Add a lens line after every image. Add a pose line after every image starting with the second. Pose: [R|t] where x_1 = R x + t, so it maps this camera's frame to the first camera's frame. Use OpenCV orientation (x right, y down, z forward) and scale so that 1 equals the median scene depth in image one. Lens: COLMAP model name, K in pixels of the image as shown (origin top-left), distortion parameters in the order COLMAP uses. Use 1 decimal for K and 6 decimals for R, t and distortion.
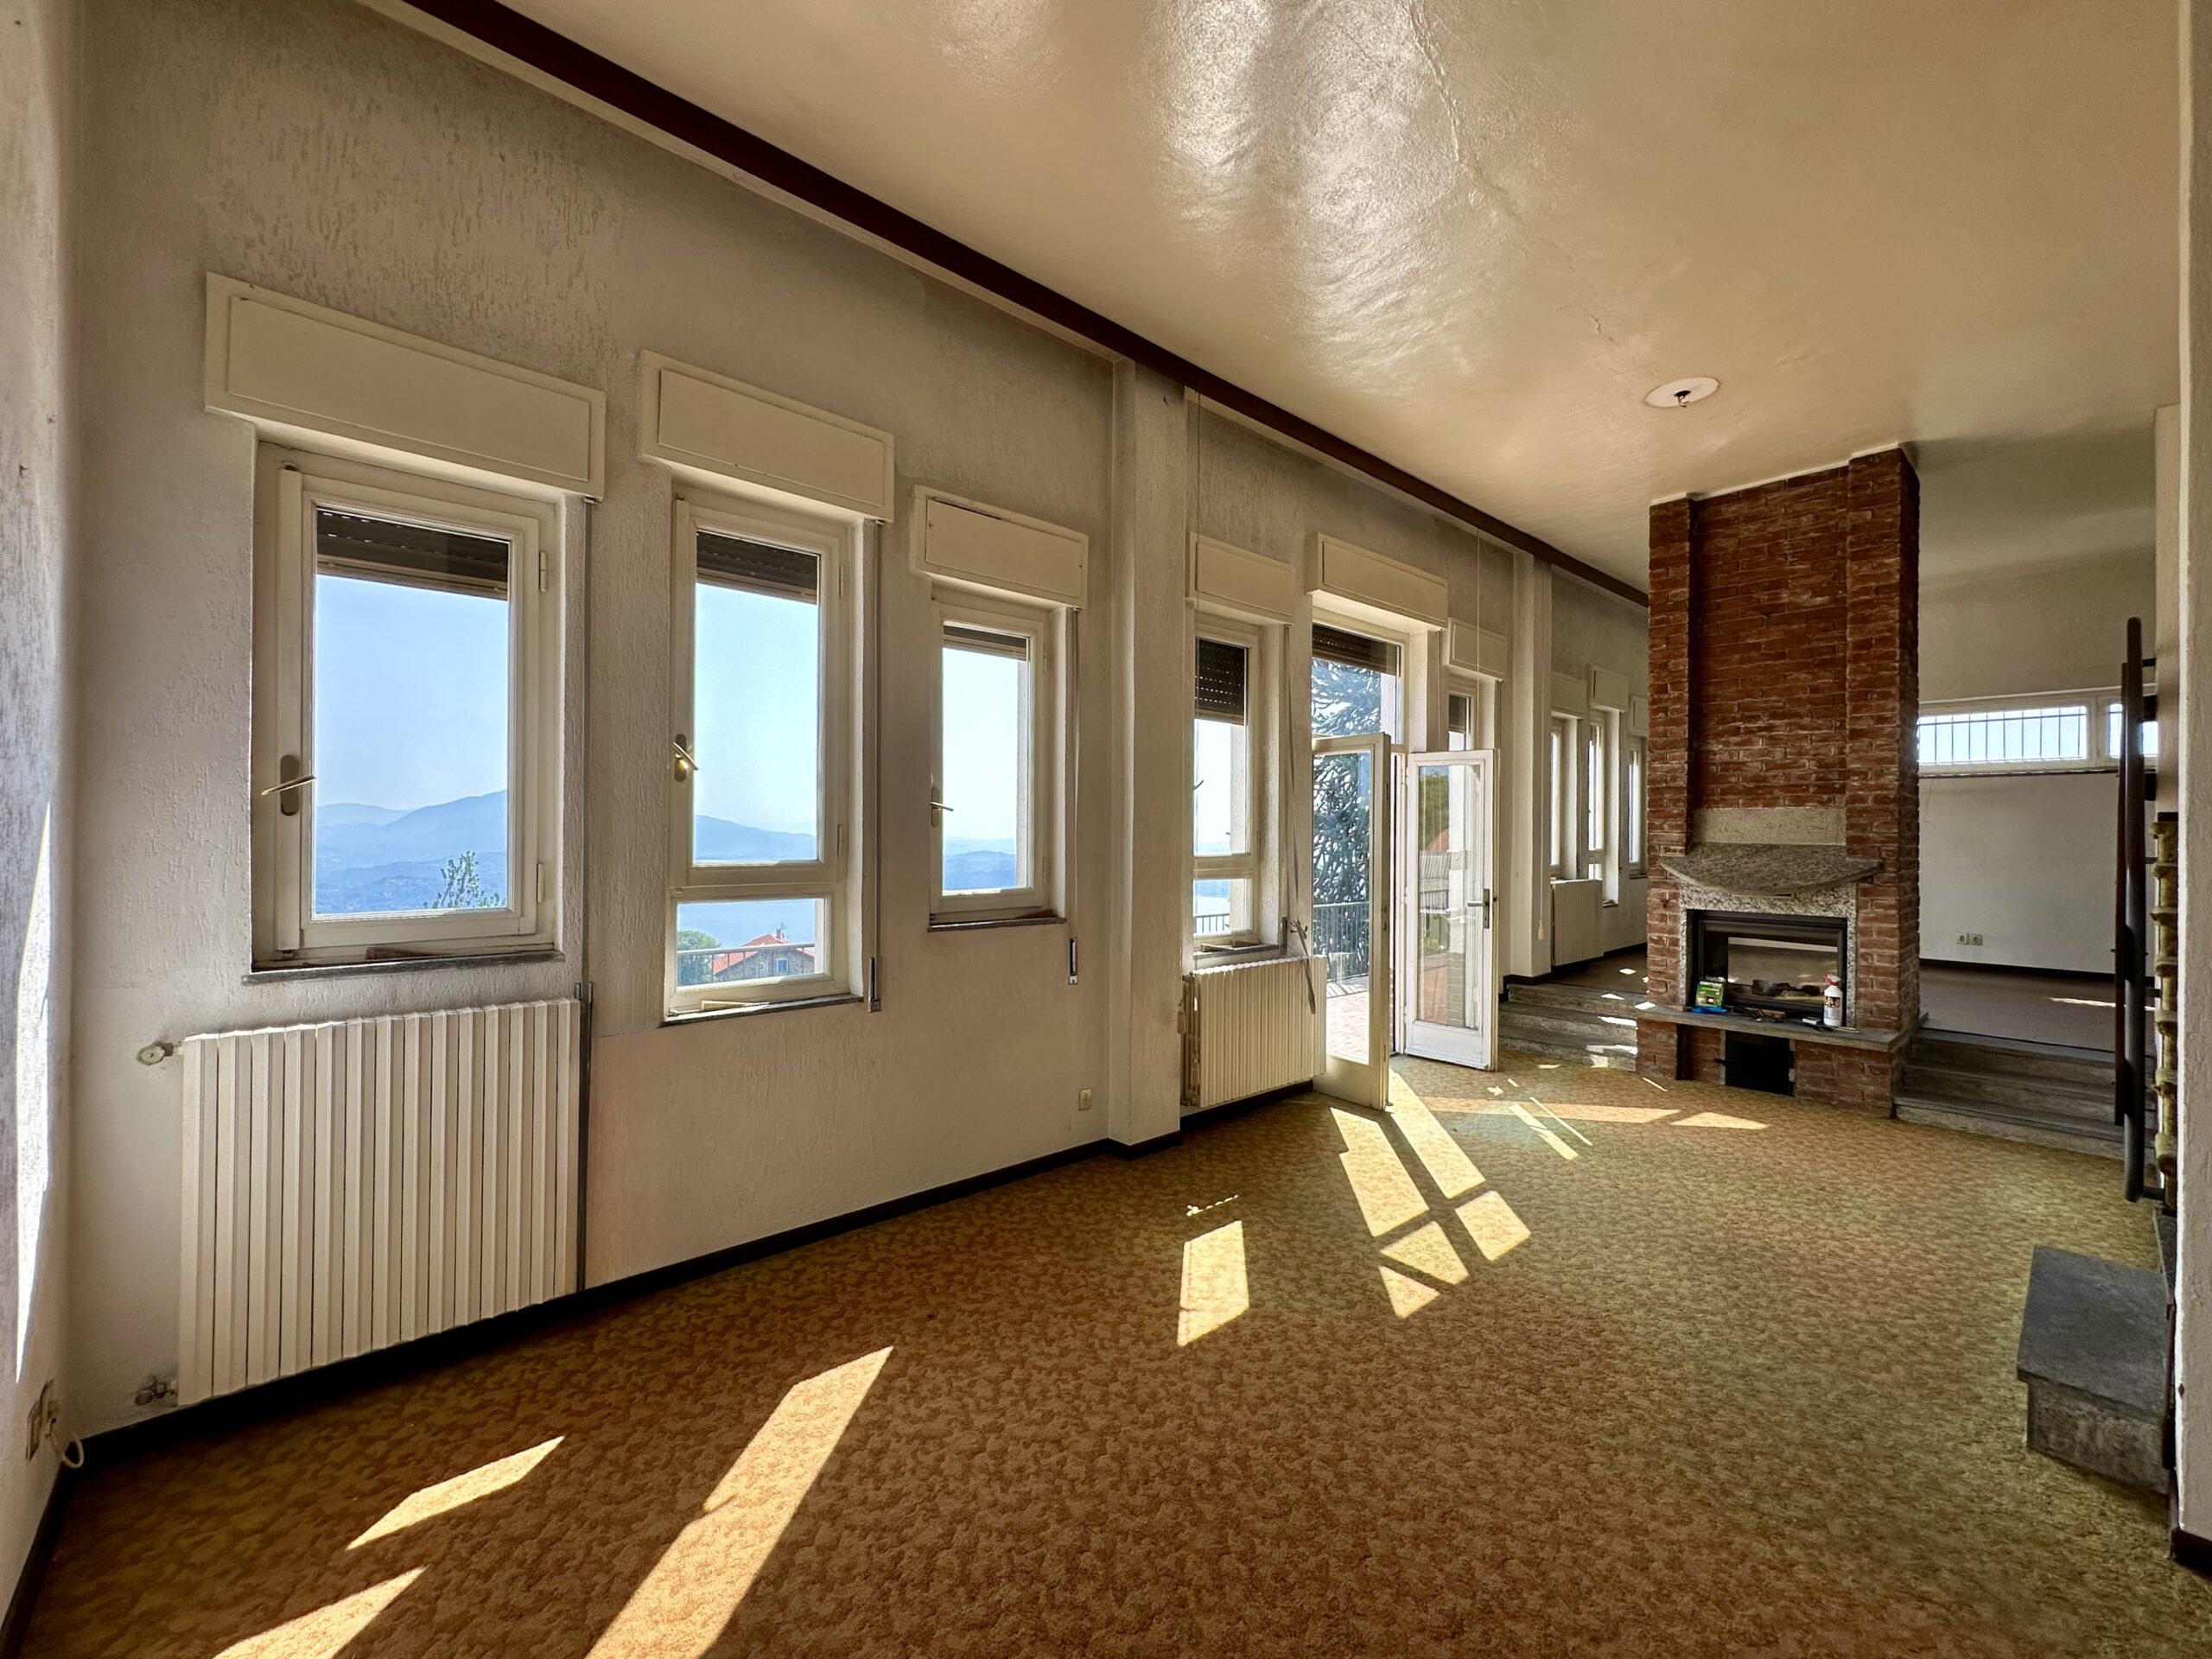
lens RADIAL K [[887.8, 0, 1147.1], [0, 887.8, 835.3], [0, 0, 1]] dist [-0.003845, 0.000534]
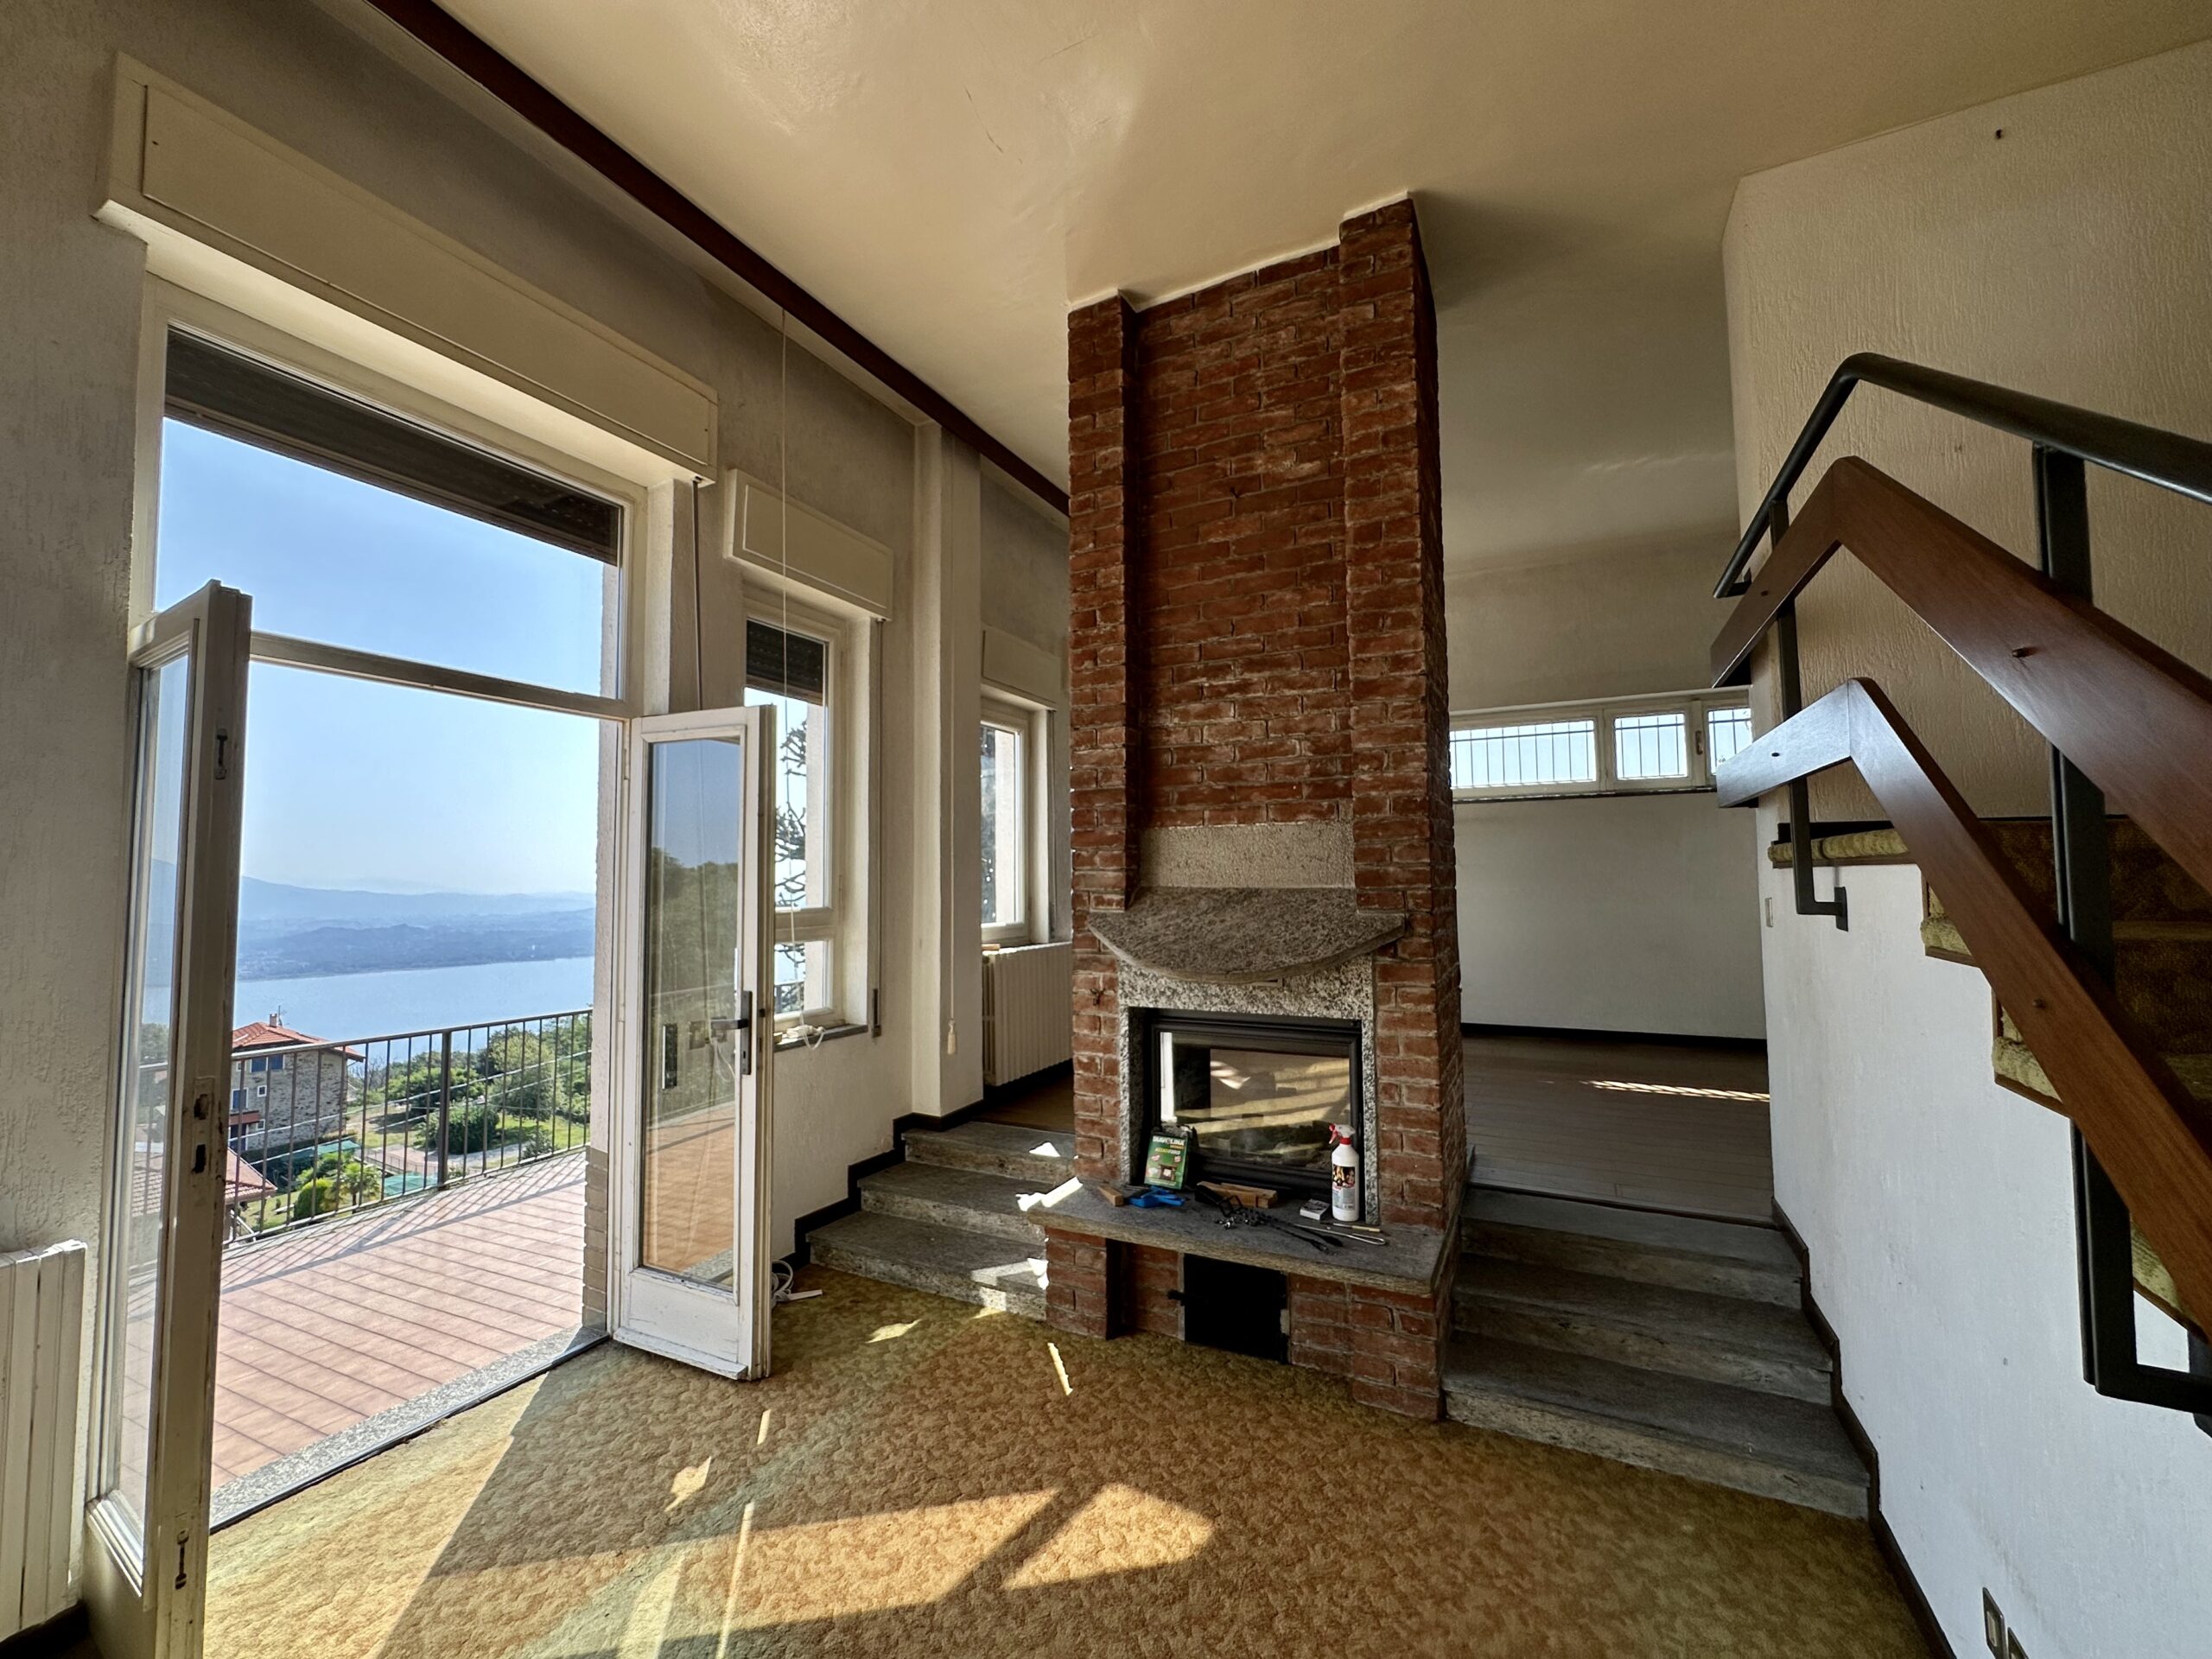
lens RADIAL K [[887.8, 0, 1134.6], [0, 887.8, 833.3], [0, 0, 1]] dist [-0.003845, 0.000534]
pose [[0.924661, 0.004070, 0.380769, 0.442321], [0.017016, 0.998502, -0.051994, 0.003499], [-0.380411, 0.054556, 0.923207, 0.528897]]
